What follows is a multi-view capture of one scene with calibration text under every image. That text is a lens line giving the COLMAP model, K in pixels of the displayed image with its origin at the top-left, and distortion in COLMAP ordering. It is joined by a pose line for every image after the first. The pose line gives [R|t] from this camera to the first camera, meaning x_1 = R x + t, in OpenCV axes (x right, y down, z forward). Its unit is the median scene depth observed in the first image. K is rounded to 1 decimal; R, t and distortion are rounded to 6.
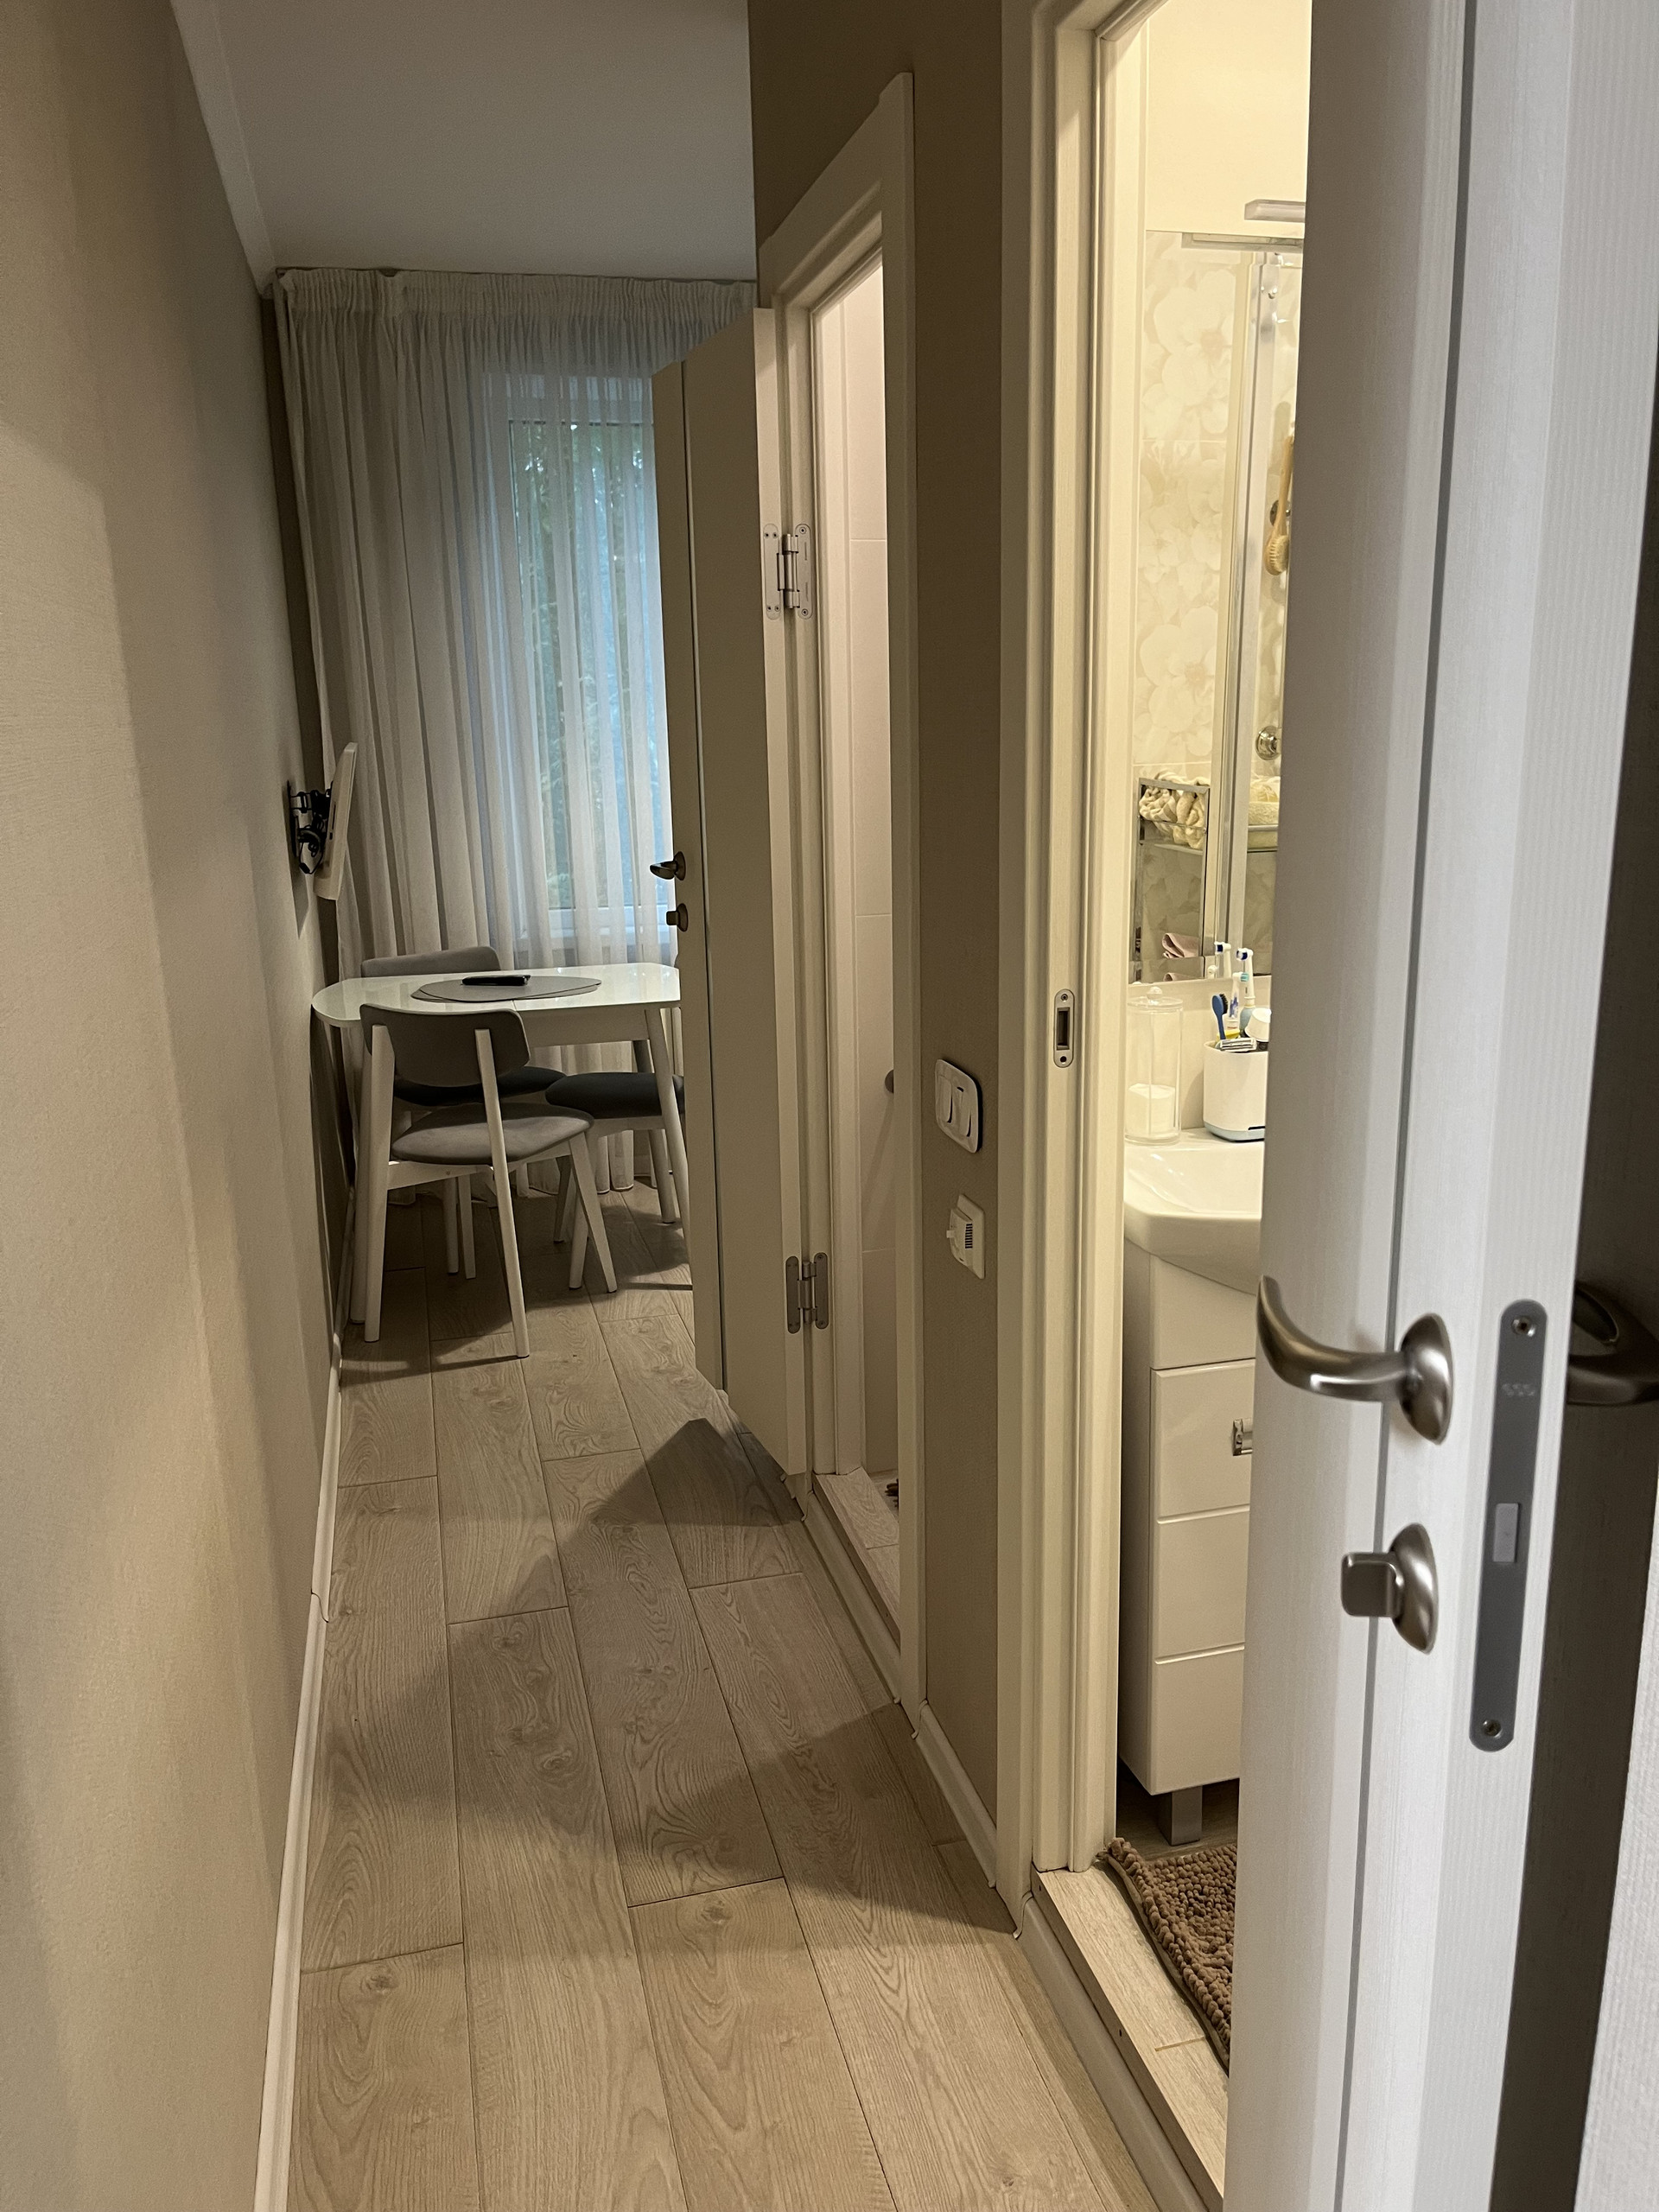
lens RADIAL K [[1675.5, 0, 828.8], [0, 1675.5, 1156.4], [0, 0, 1]] dist [0.060979, -0.001966]
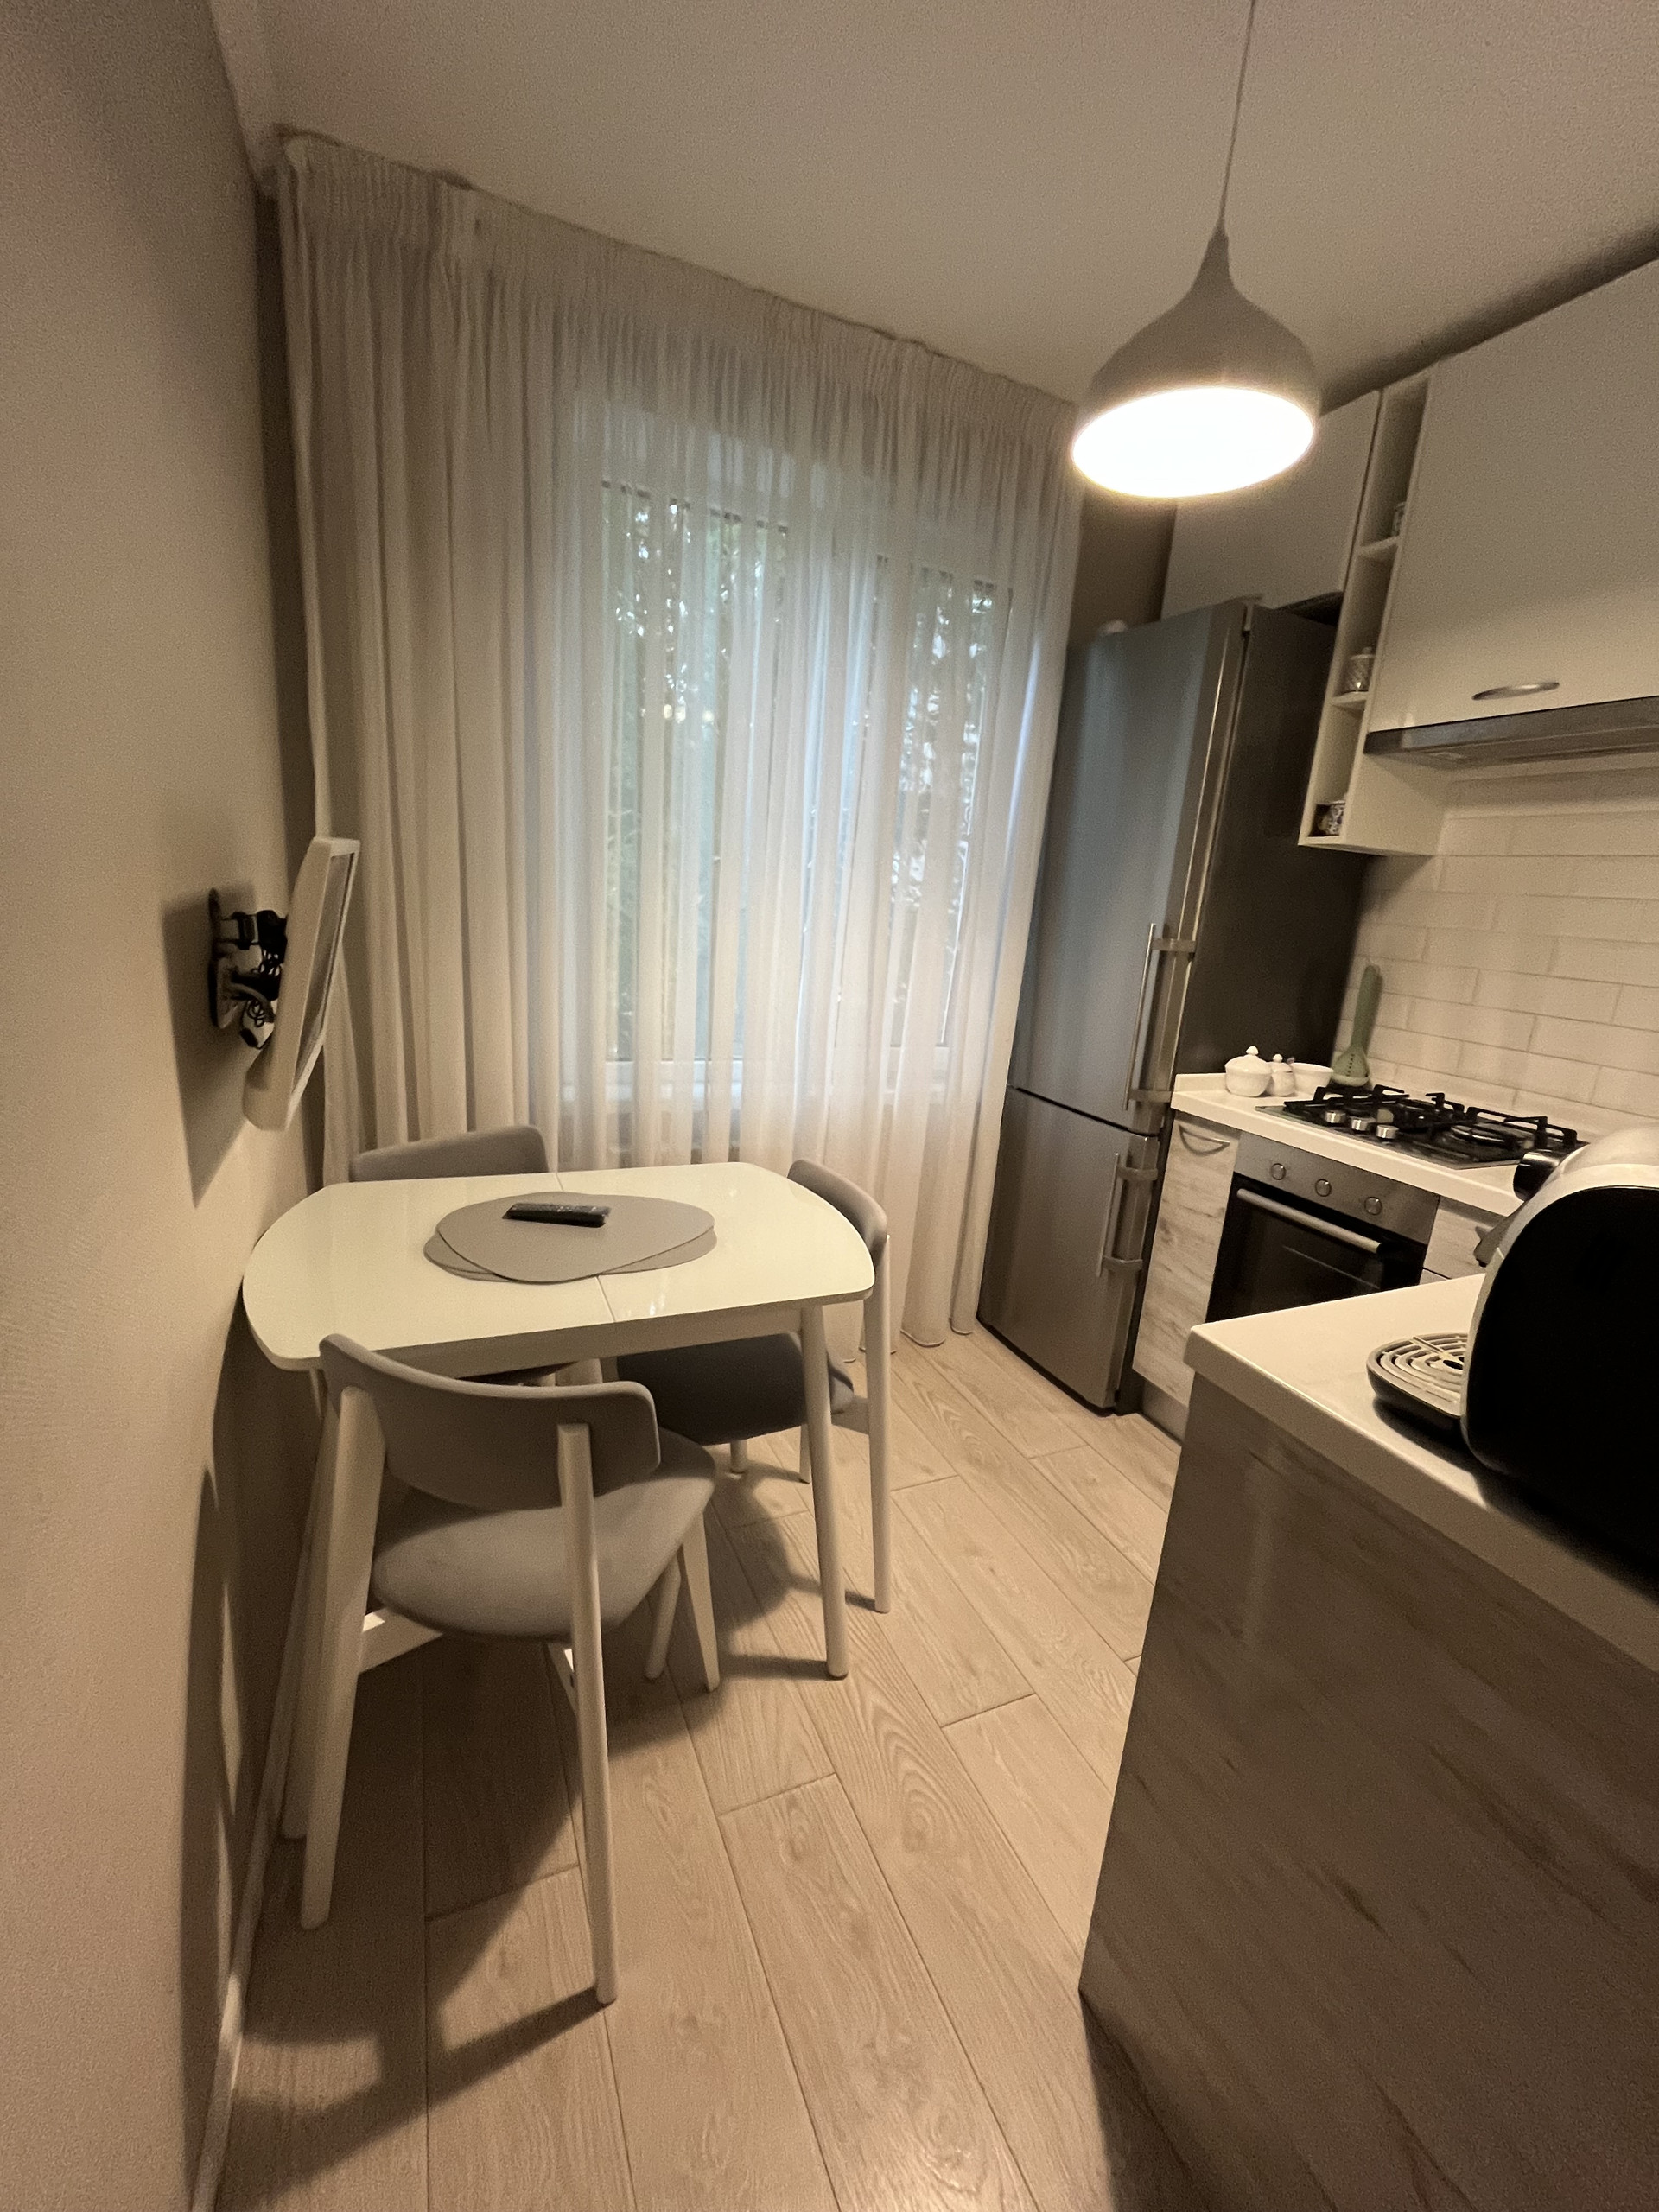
lens RADIAL K [[893.1, 0, 822.2], [0, 893.1, 1106.8], [0, 0, 1]] dist [-0.000810, -0.000126]
pose [[0.982470, 0.050746, 0.179379, -0.156410], [-0.049912, 0.998712, -0.009163, -0.145212], [-0.179613, 0.000049, 0.983737, 0.612536]]
